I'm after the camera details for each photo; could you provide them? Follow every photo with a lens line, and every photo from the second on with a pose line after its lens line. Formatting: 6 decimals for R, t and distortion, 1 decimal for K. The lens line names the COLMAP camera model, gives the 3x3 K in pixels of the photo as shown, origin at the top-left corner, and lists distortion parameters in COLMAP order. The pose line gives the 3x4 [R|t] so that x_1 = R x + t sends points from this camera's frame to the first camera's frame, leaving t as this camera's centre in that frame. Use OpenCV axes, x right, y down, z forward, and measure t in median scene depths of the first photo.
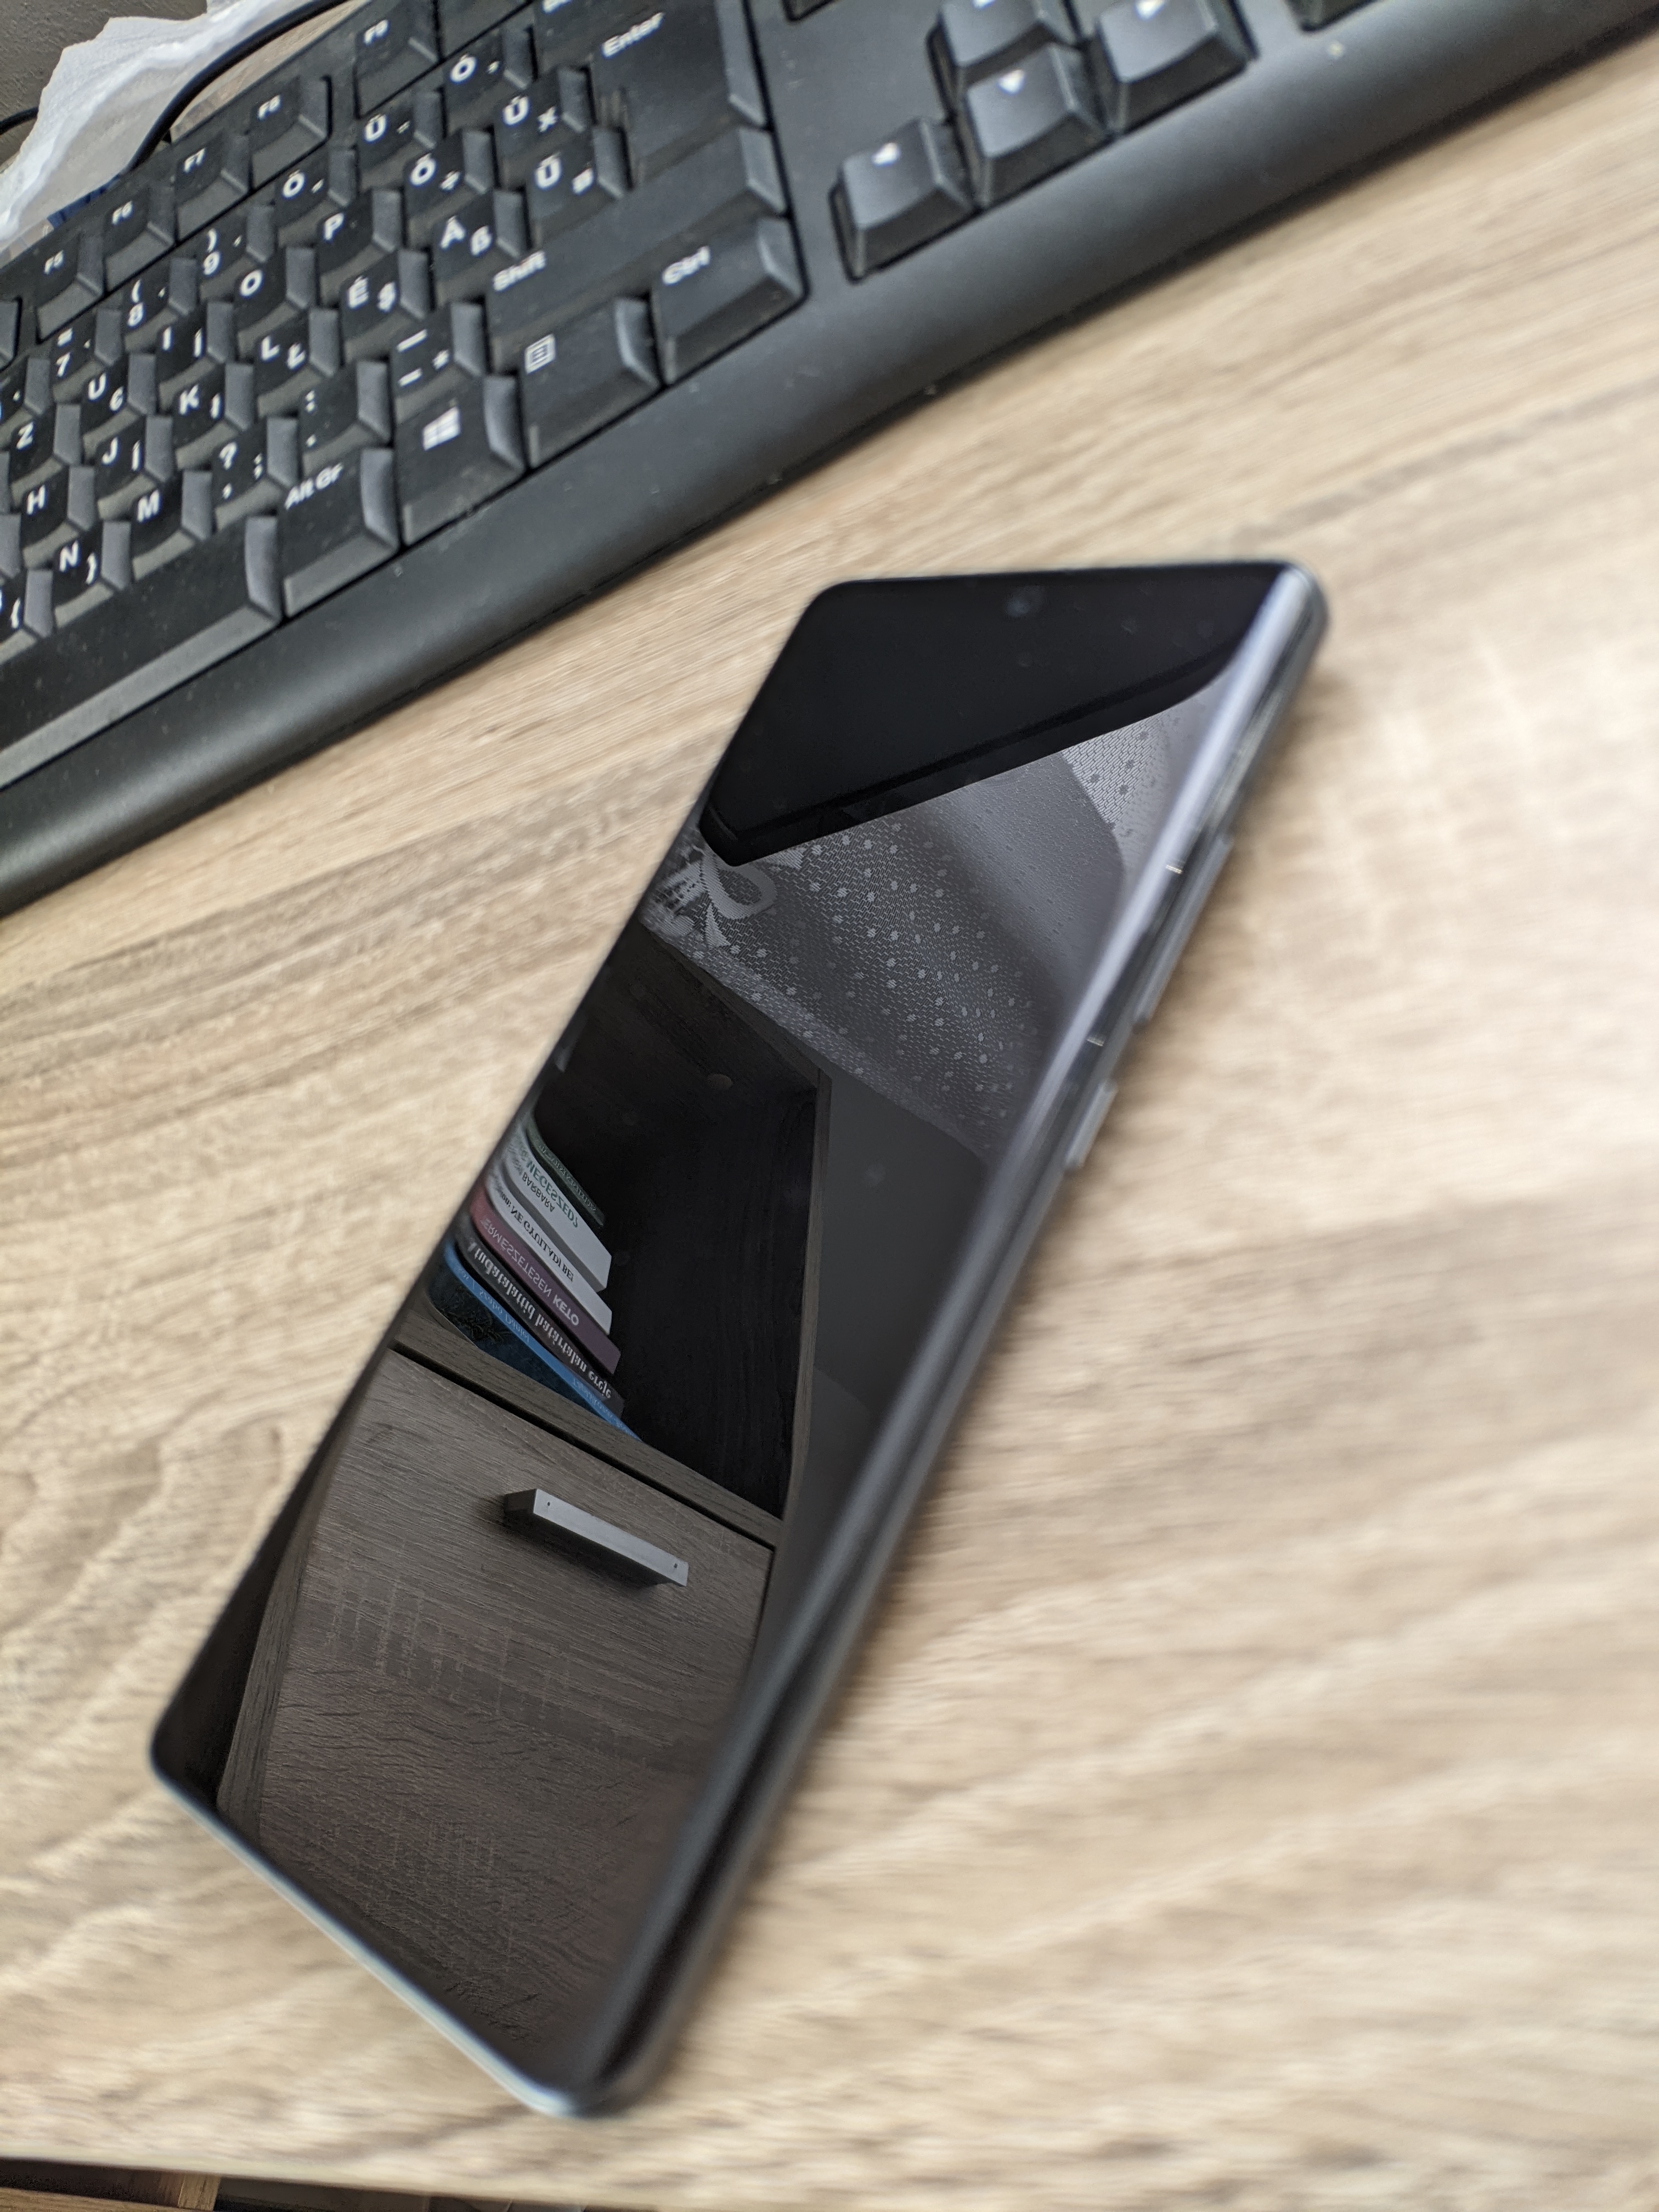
lens RADIAL K [[1699.5, 0, 829.5], [0, 1699.5, 1106.0], [0, 0, 1]] dist [0.060314, -0.125951]
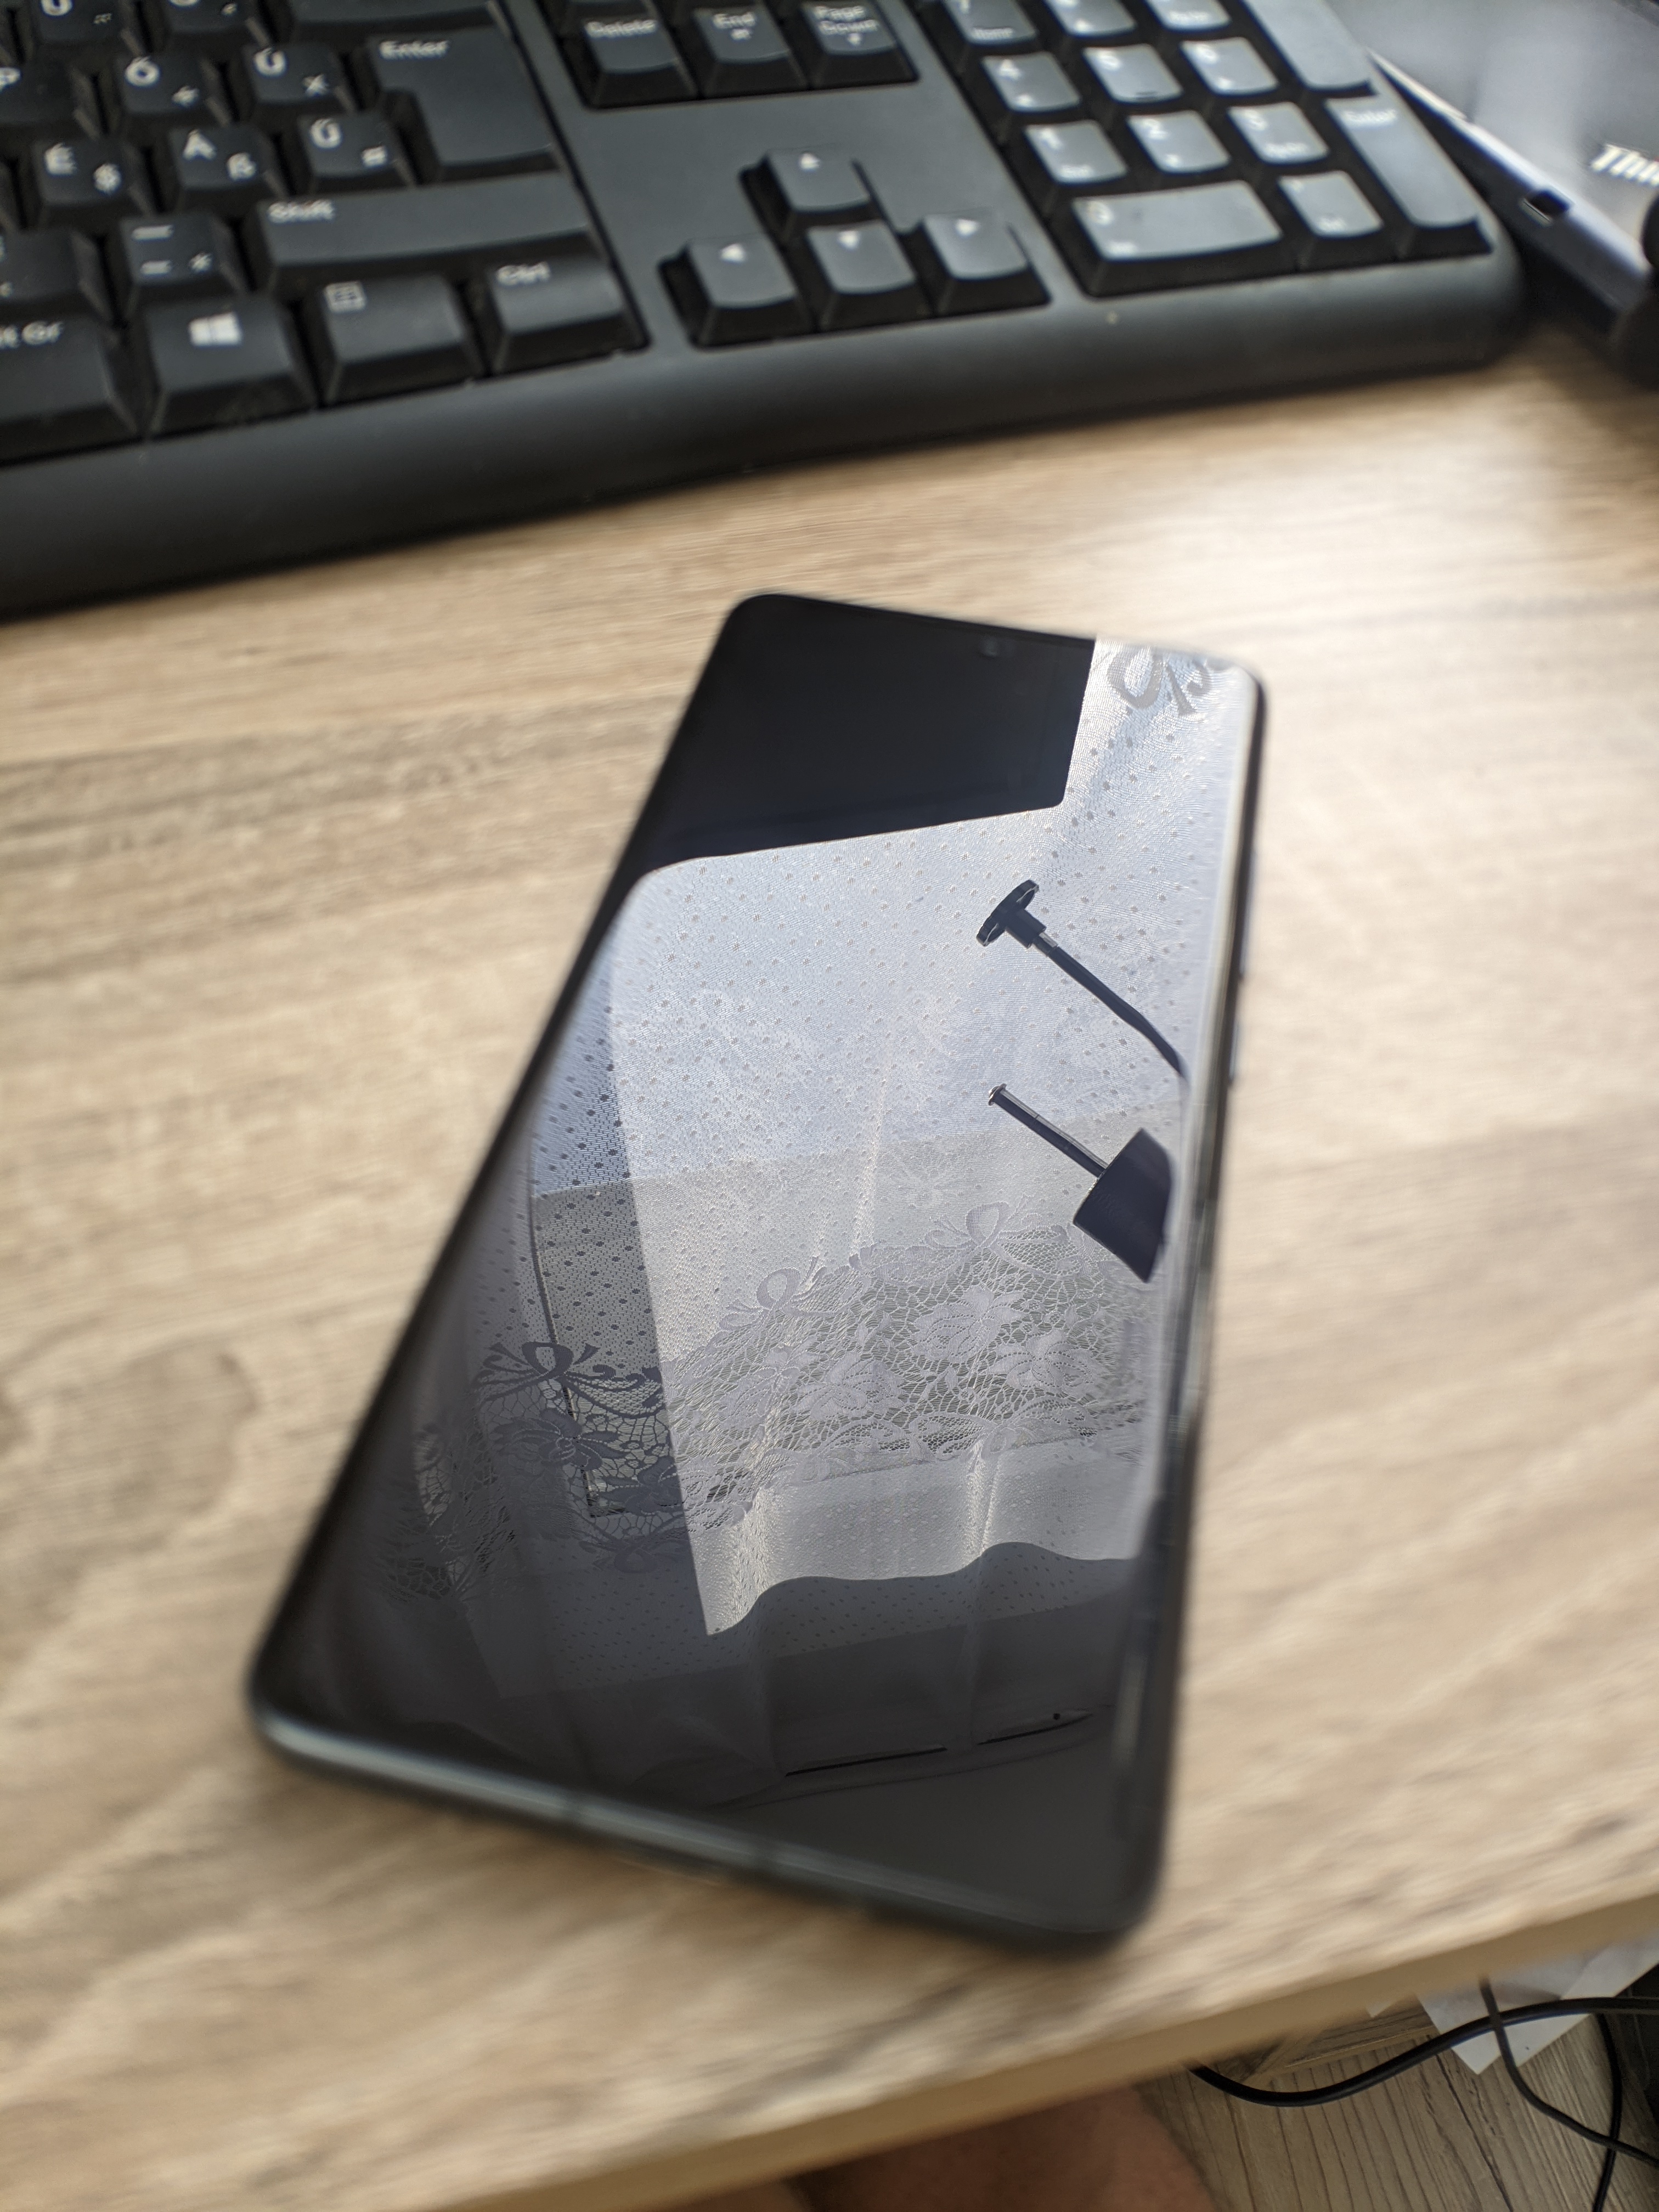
lens RADIAL K [[1699.5, 0, 829.5], [0, 1699.5, 1106.0], [0, 0, 1]] dist [0.060314, -0.125951]
pose [[0.808347, 0.133657, 0.573334, -0.683470], [-0.037972, 0.983696, -0.175785, 0.246407], [-0.587481, 0.120325, 0.800243, 0.223788]]
